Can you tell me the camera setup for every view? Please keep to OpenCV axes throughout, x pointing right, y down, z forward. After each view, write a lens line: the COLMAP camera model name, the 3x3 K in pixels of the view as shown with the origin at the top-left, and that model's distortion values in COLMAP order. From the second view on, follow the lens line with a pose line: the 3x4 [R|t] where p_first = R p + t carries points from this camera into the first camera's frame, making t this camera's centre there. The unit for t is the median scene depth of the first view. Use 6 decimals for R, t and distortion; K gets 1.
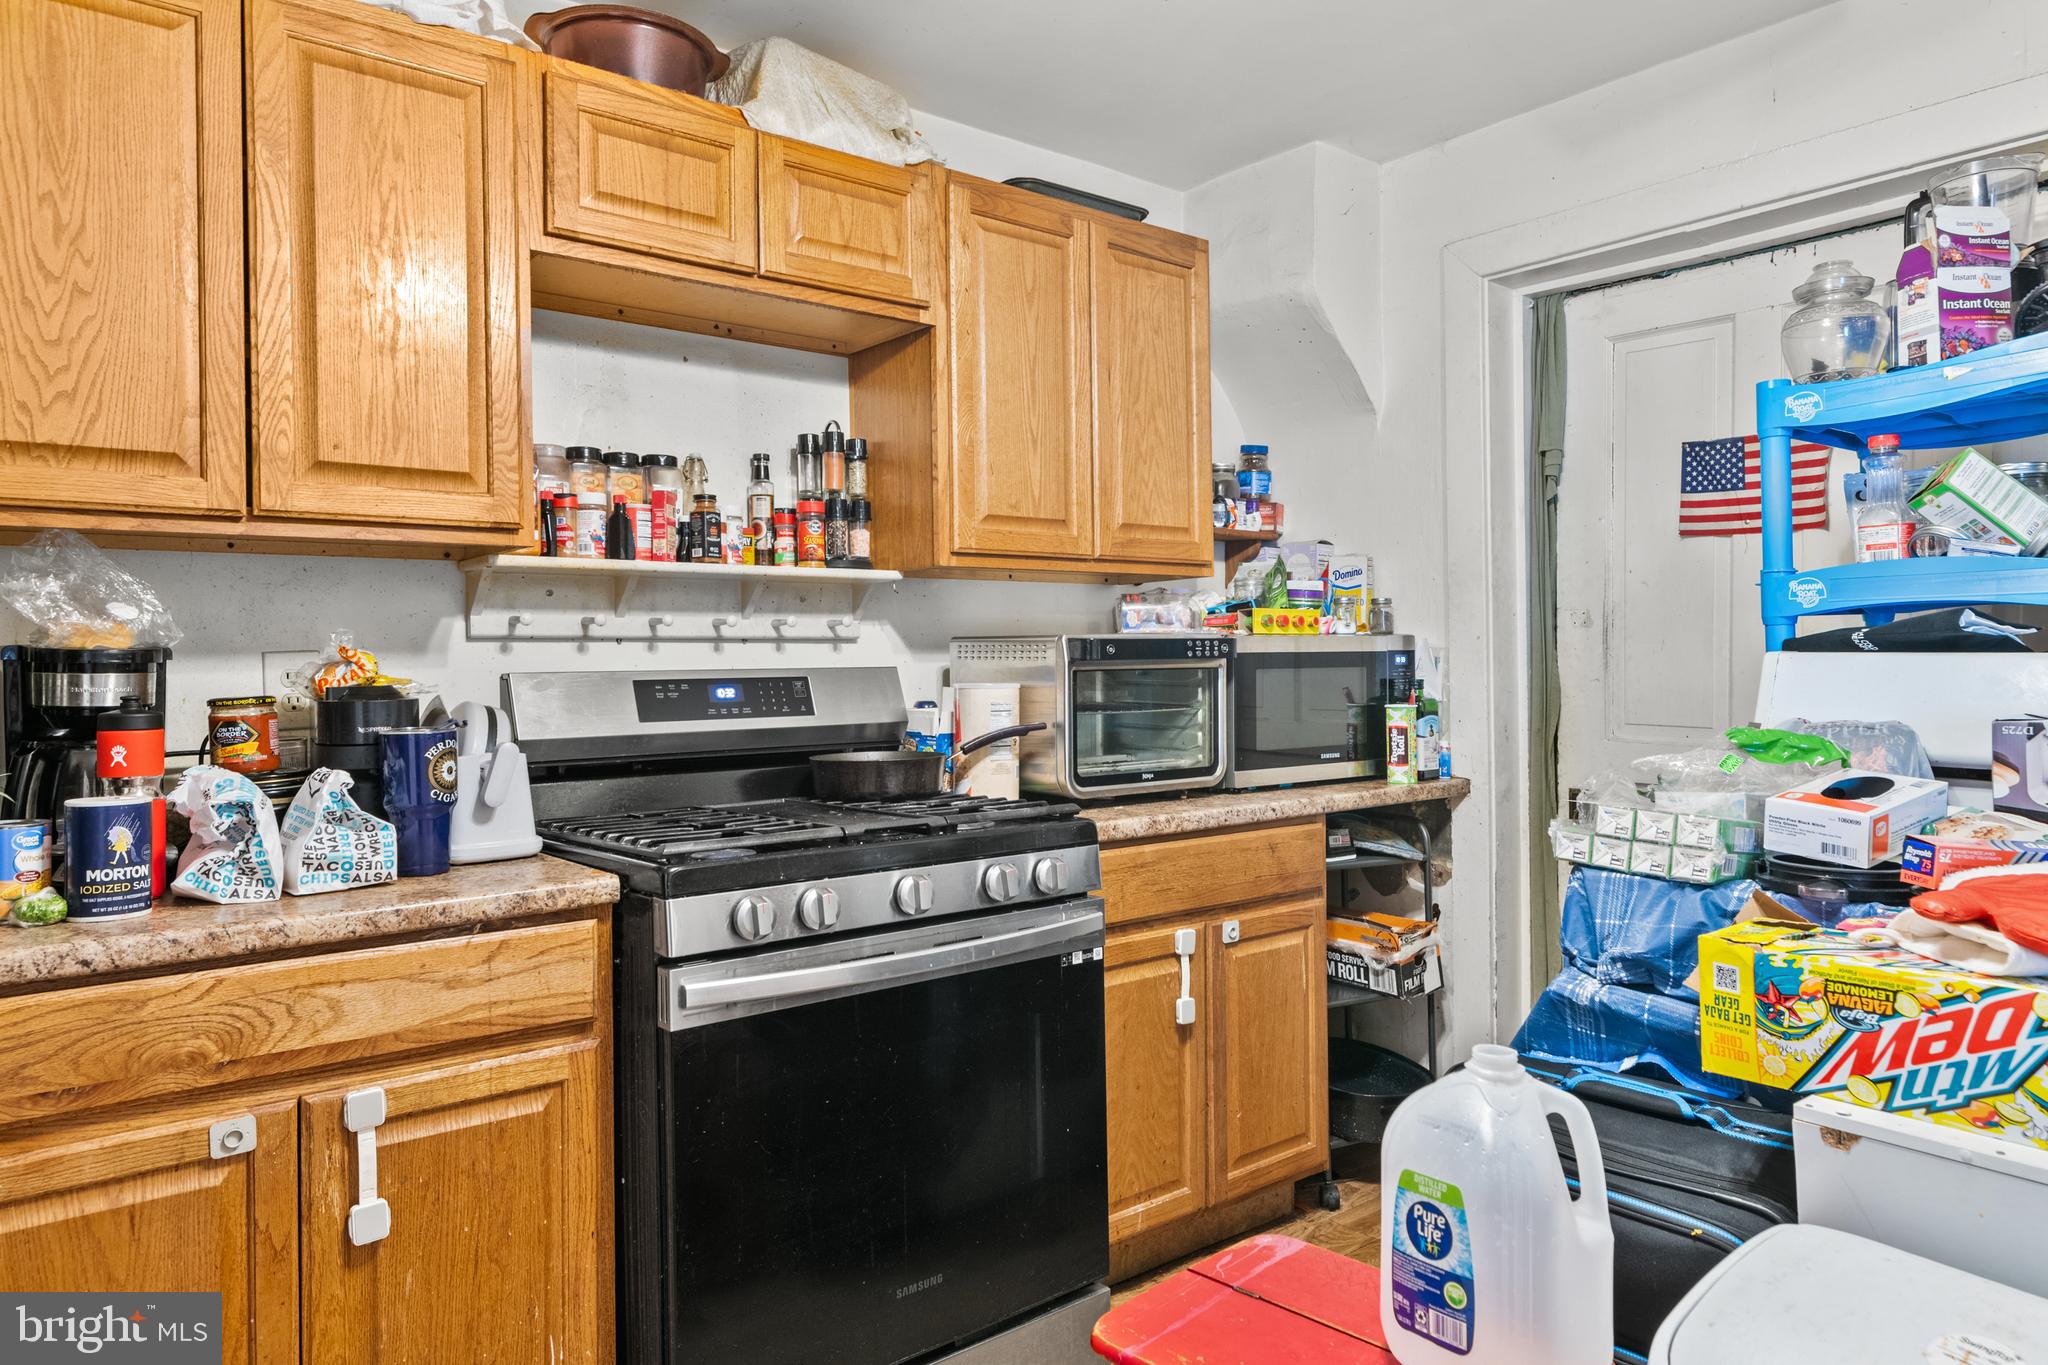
lens RADIAL K [[1337.8, 0, 1020.6], [0, 1337.8, 655.1], [0, 0, 1]] dist [0.038013, -0.000501]
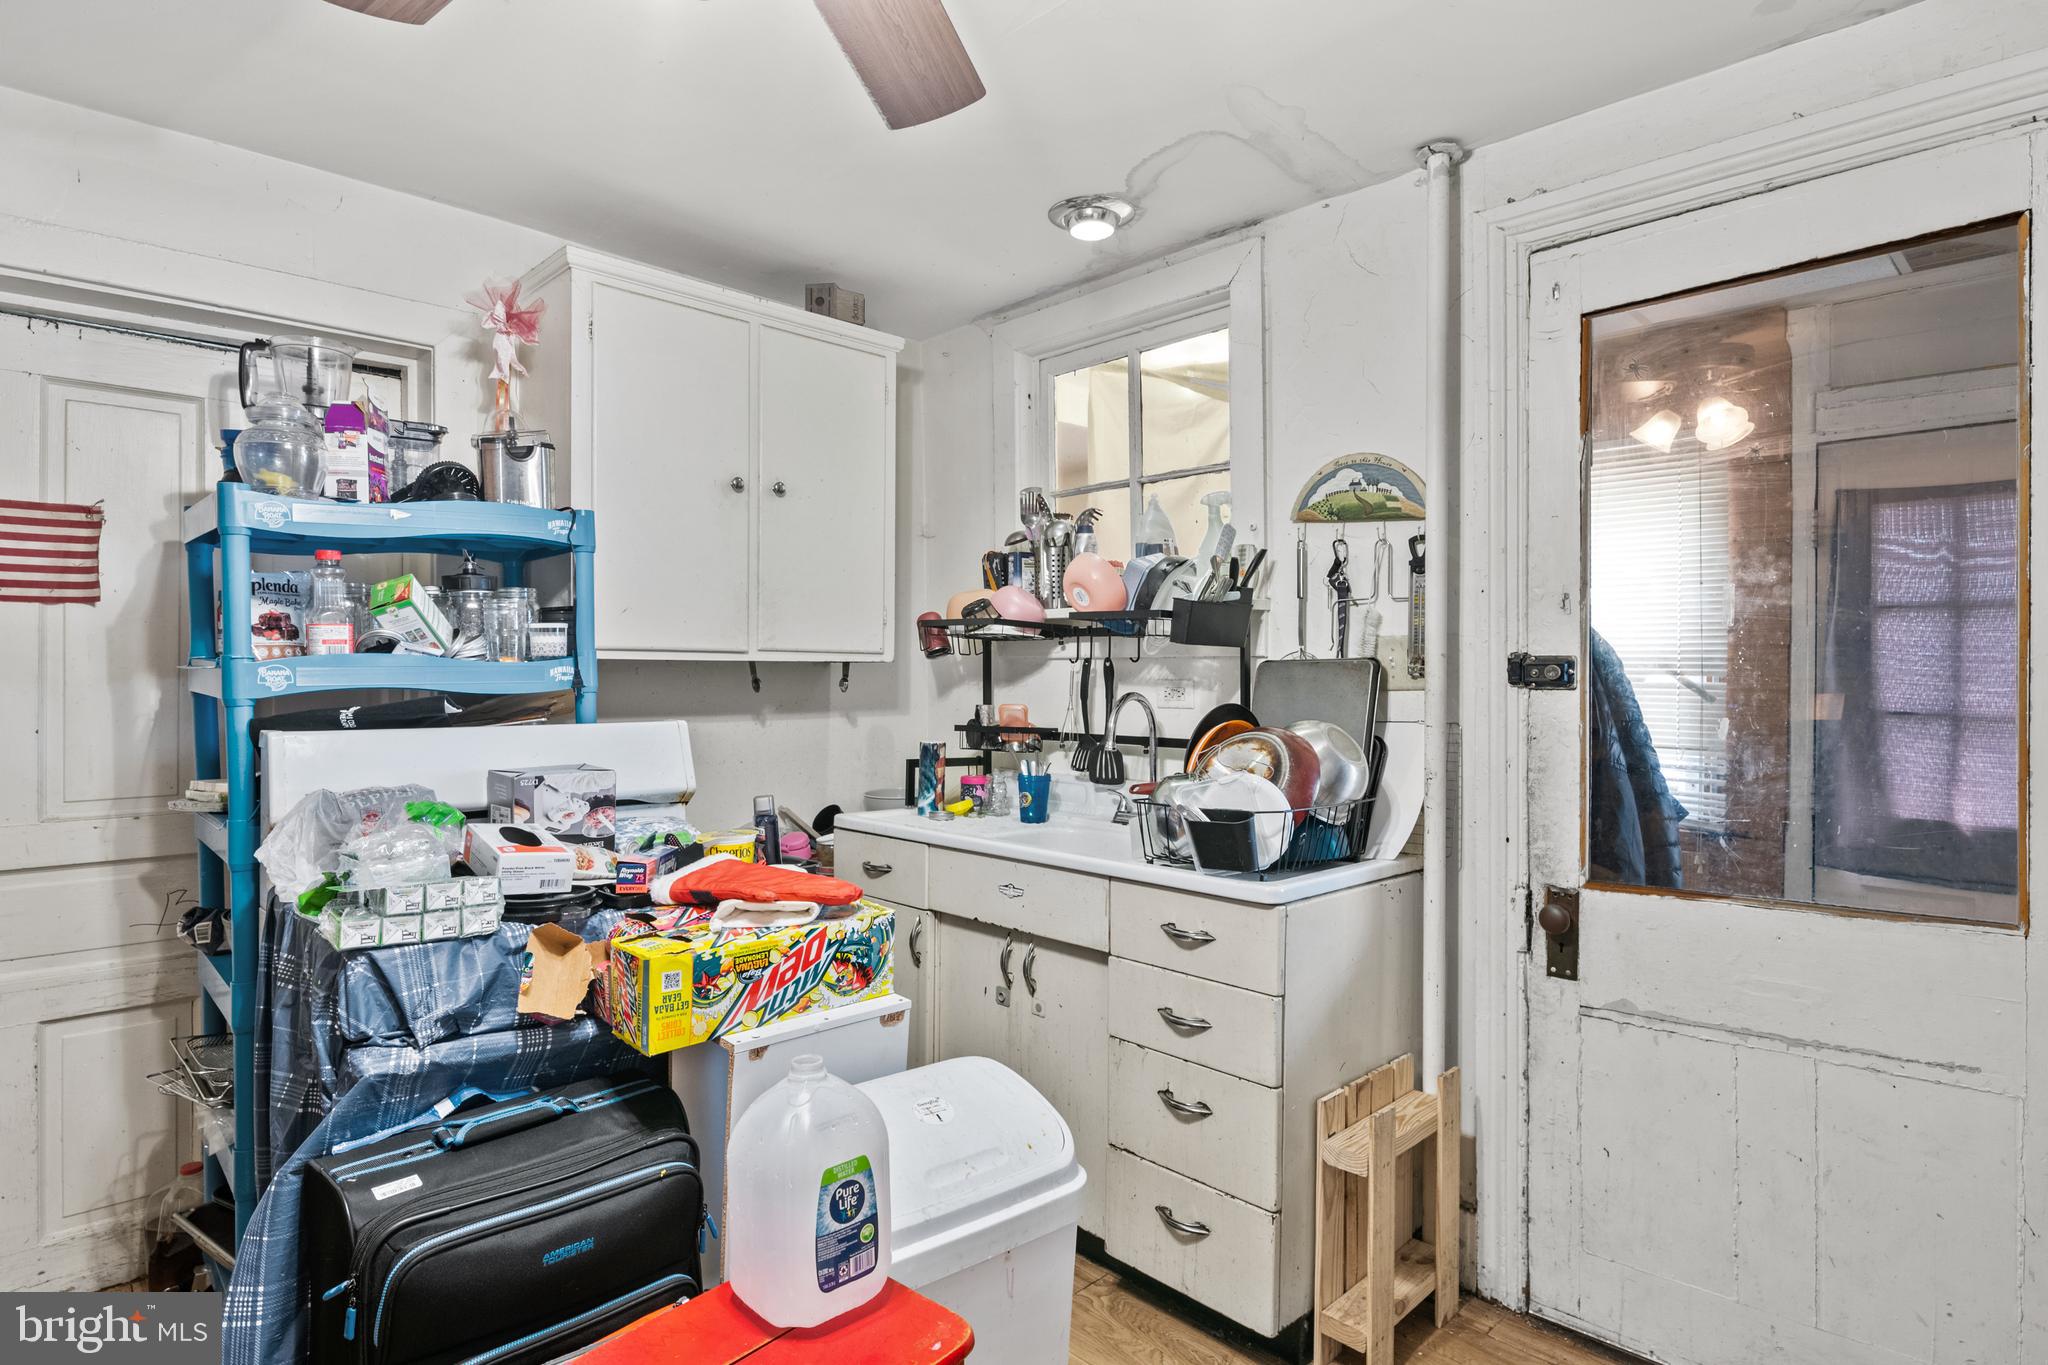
lens RADIAL K [[1092.6, 0, 1024.0], [0, 1092.6, 682.5], [0, 0, 1]] dist [0.001299, 0.000076]
pose [[-0.087922, -0.004499, 0.996117, -0.624313], [0.002205, 0.999986, 0.004711, -0.072792], [-0.996125, 0.002611, -0.087911, 0.730923]]
